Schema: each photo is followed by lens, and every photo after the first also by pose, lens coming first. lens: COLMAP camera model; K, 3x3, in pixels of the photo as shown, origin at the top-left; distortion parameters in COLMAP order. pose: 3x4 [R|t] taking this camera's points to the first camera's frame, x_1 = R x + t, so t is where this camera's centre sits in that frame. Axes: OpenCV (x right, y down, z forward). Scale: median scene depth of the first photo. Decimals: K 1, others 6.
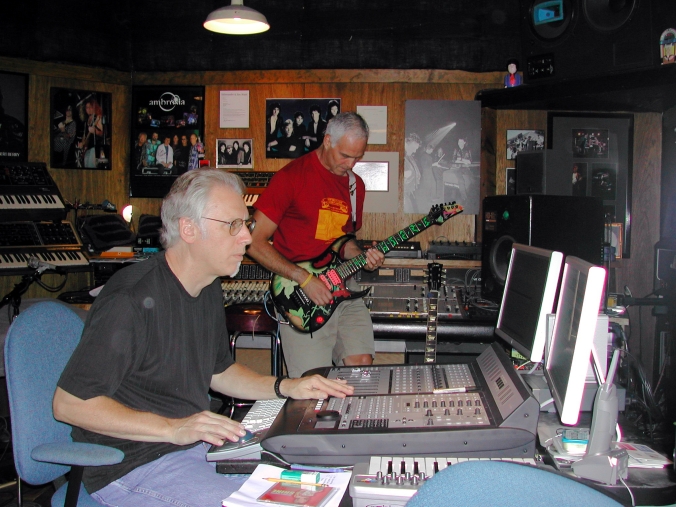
lens RADIAL K [[805.1, 0, 338.0], [0, 805.1, 253.5], [0, 0, 1]] dist [-0.203788, 0.363523]
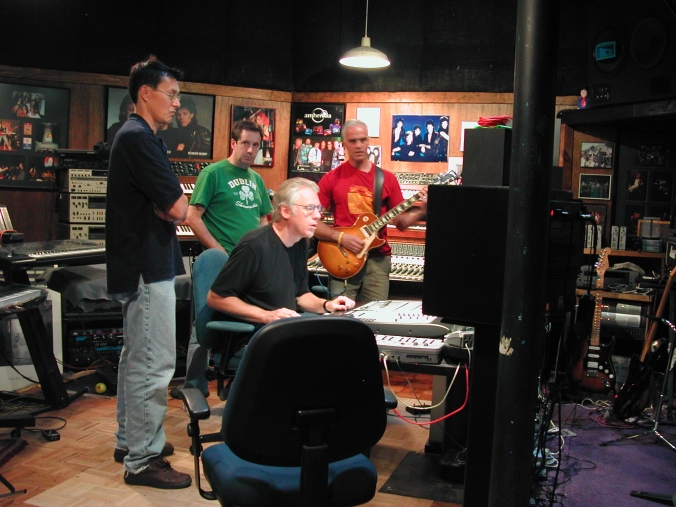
lens RADIAL K [[805.1, 0, 338.0], [0, 805.1, 253.5], [0, 0, 1]] dist [-0.203788, 0.363523]
pose [[0.971330, 0.046647, -0.233114, 0.135437], [-0.044246, 0.998900, 0.015522, 0.013800], [0.233581, -0.004762, 0.972326, -0.274673]]
